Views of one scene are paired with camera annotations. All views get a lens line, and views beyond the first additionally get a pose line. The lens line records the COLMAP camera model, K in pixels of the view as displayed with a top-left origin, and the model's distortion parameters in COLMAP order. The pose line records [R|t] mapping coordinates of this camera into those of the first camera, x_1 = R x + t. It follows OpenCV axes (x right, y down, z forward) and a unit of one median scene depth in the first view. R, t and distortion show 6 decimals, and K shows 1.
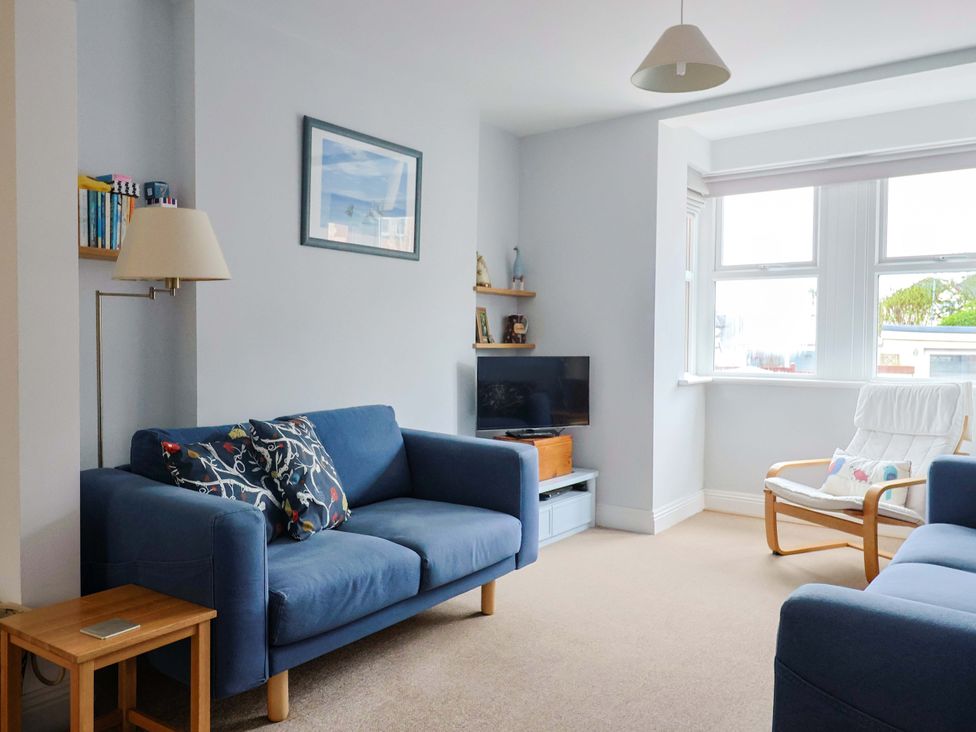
lens RADIAL K [[760.6, 0, 467.8], [0, 760.6, 373.4], [0, 0, 1]] dist [-0.009727, 0.004827]
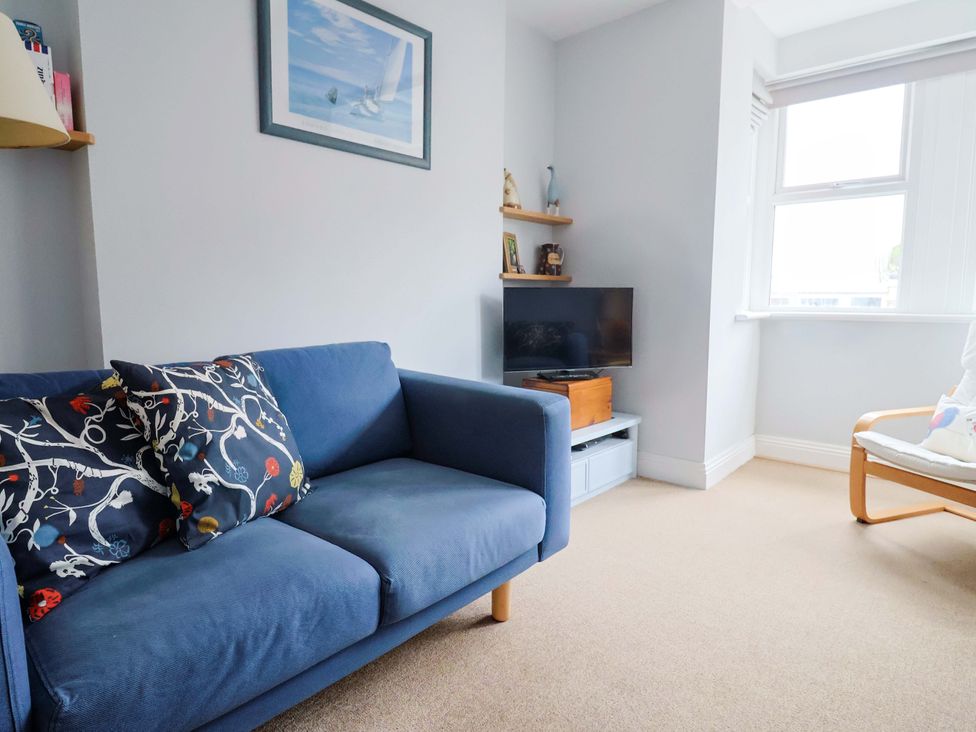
lens RADIAL K [[573.2, 0, 487.8], [0, 573.2, 368.0], [0, 0, 1]] dist [-0.008529, -0.004448]
pose [[0.997853, 0.000836, -0.065488, 0.040926], [0.004176, 0.997072, 0.076355, 0.021682], [0.065360, -0.076465, 0.994928, 0.372204]]
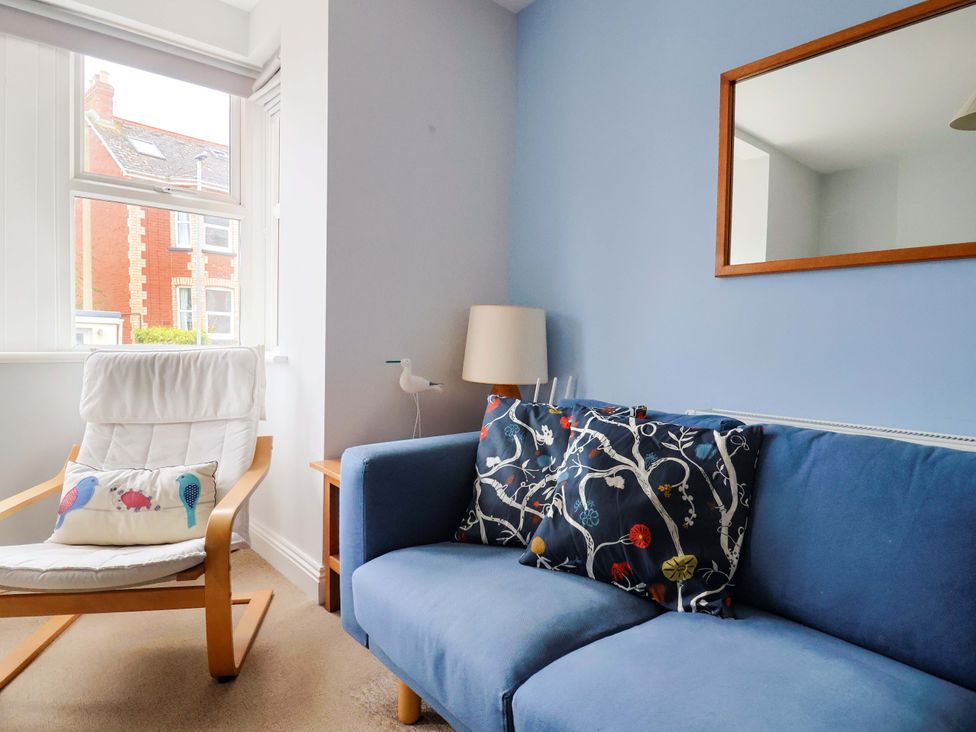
lens RADIAL K [[573.2, 0, 493.3], [0, 573.2, 363.3], [0, 0, 1]] dist [-0.008529, -0.004448]
pose [[0.188226, -0.045084, 0.981091, 0.116370], [0.025791, 0.998828, 0.040951, 0.011416], [-0.981787, 0.017595, 0.189168, 0.599761]]
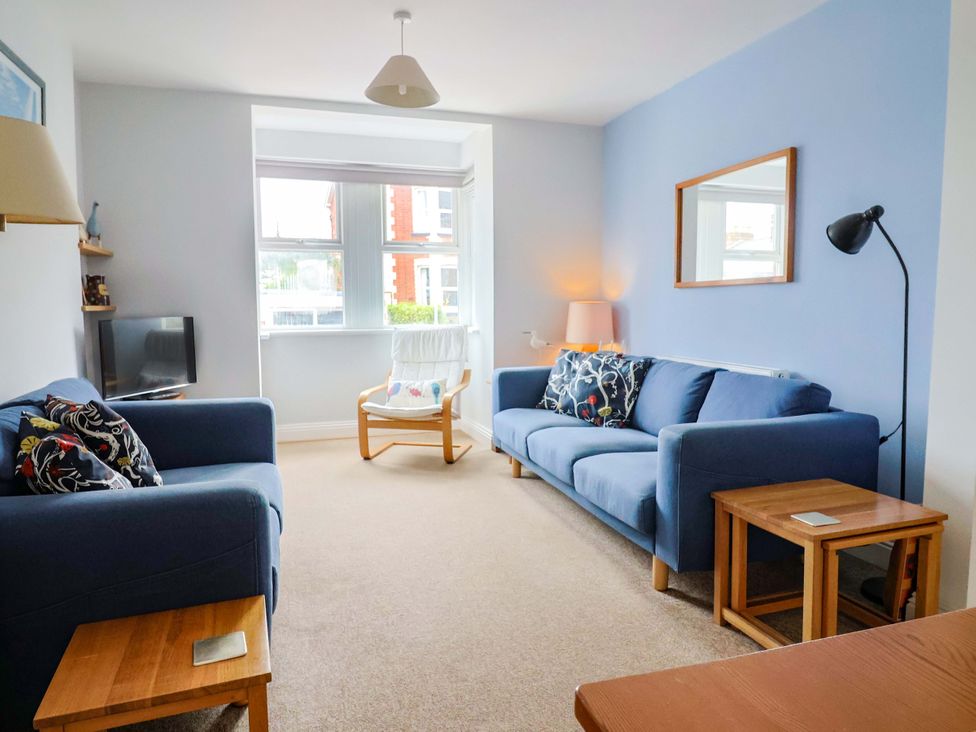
lens RADIAL K [[661.1, 0, 492.8], [0, 661.1, 368.4], [0, 0, 1]] dist [-0.002895, -0.009792]
pose [[0.545528, -0.093740, 0.832834, -0.436378], [0.045932, 0.995576, 0.081971, -0.008054], [-0.836833, -0.006464, 0.547420, 0.174462]]
